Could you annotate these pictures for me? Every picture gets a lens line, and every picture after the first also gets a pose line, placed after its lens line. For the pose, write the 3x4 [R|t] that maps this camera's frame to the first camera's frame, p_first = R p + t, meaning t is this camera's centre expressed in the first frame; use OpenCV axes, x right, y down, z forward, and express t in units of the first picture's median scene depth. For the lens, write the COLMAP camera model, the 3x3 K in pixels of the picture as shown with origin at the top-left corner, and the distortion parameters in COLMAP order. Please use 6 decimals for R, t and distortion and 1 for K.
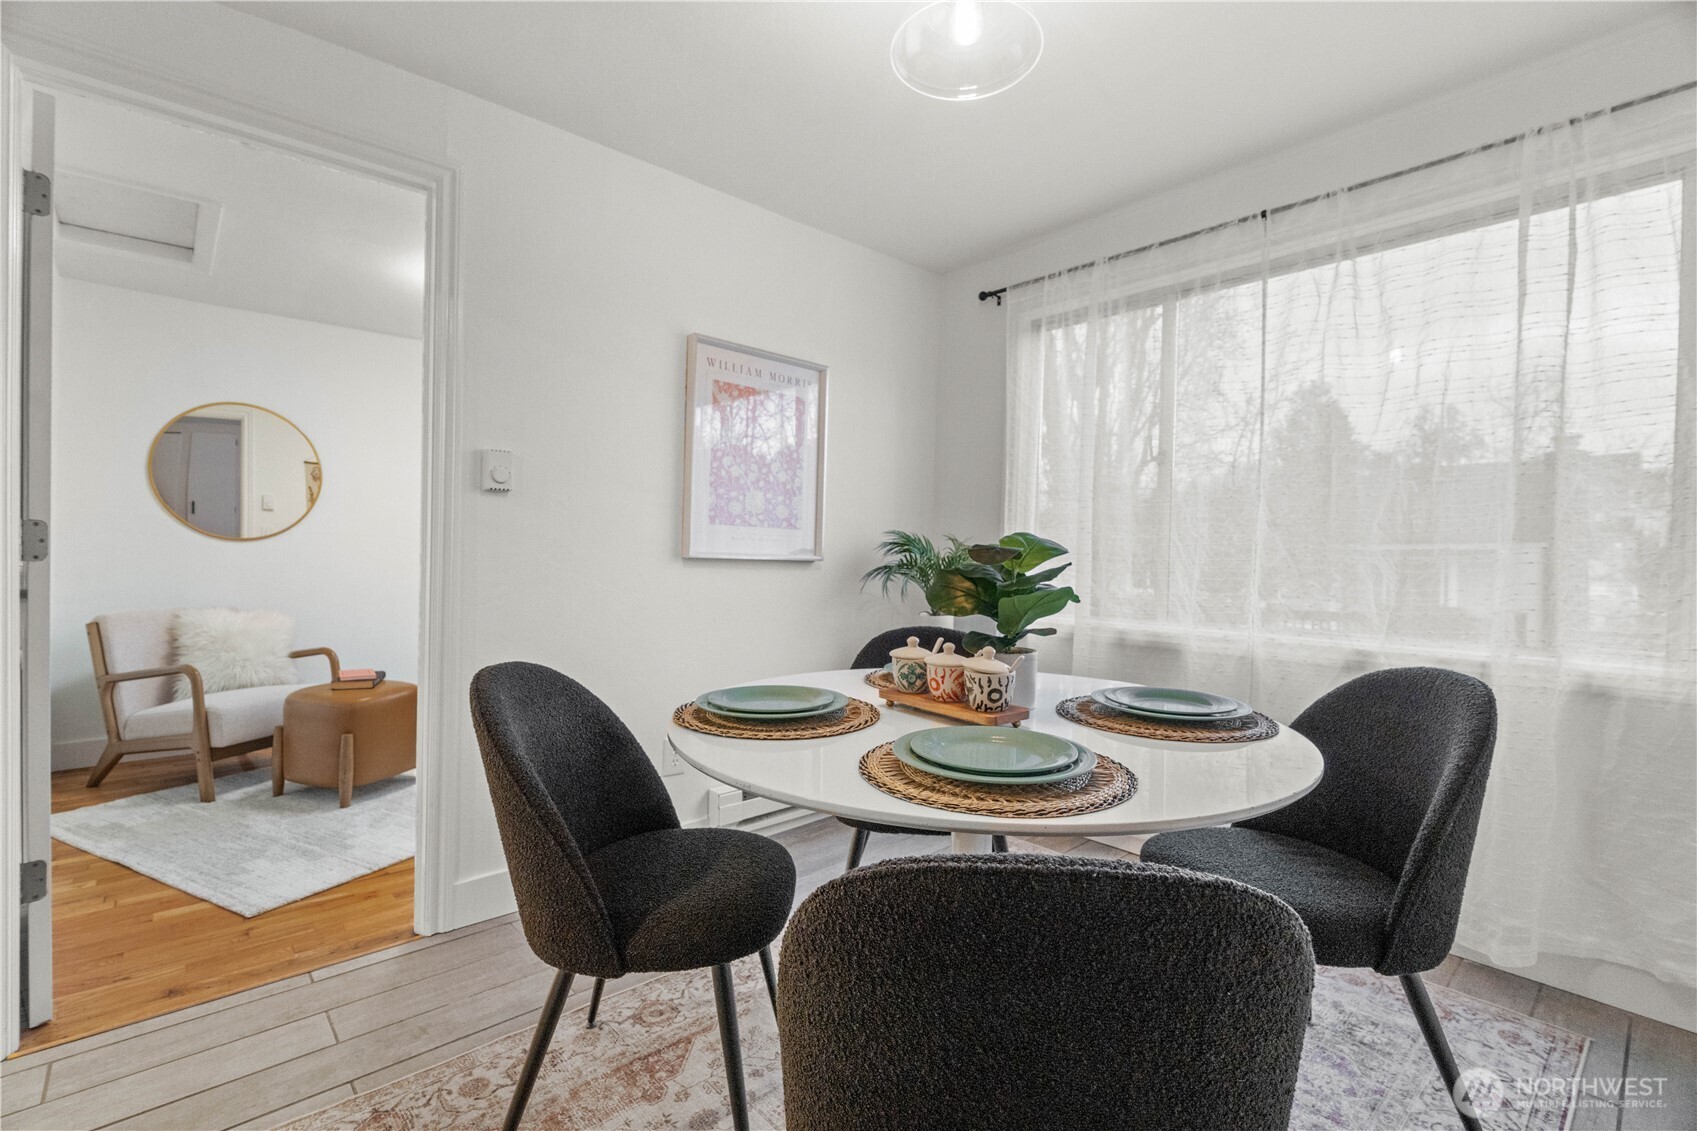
lens RADIAL K [[775.2, 0, 848.5], [0, 775.2, 565.5], [0, 0, 1]] dist [-0.001667, -0.000123]
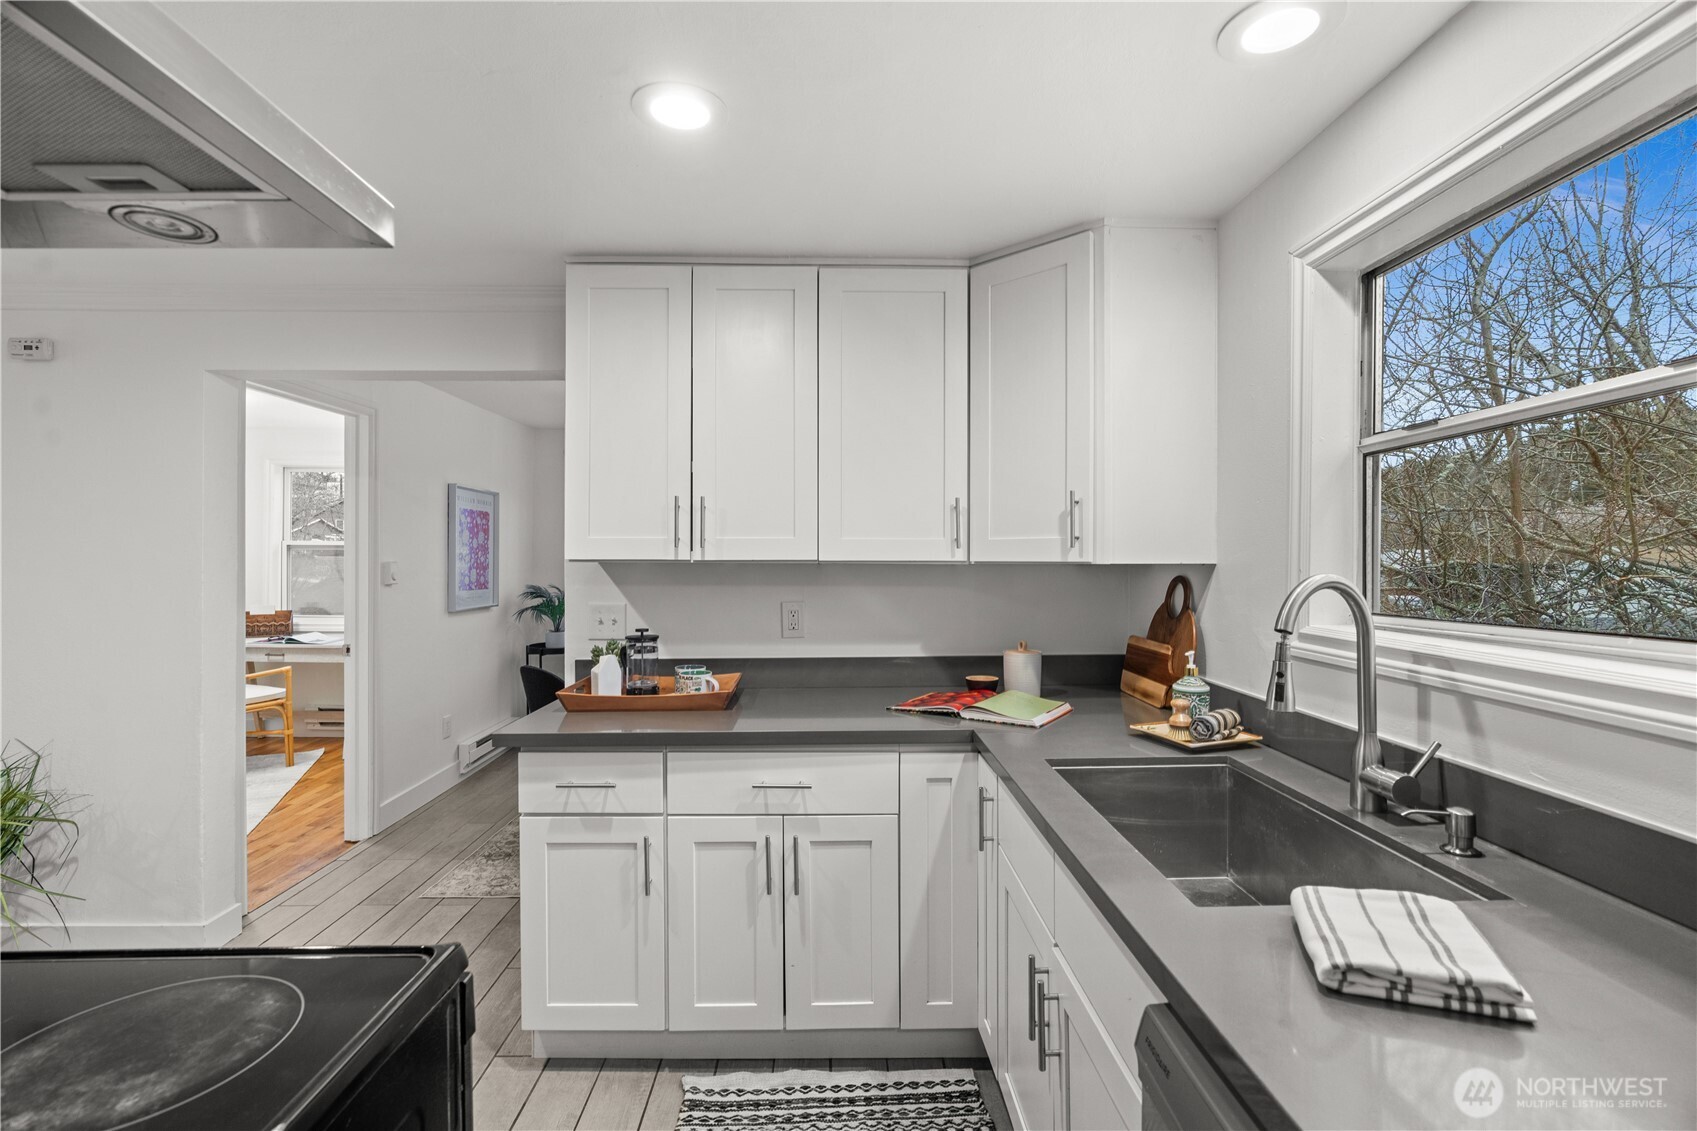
lens RADIAL K [[775.2, 0, 848.5], [0, 775.2, 565.5], [0, 0, 1]] dist [-0.001667, -0.000123]
pose [[0.655337, -0.029376, 0.754765, -1.152986], [0.026737, 0.999519, 0.015688, -0.144476], [-0.754863, 0.009899, 0.655808, -1.004971]]
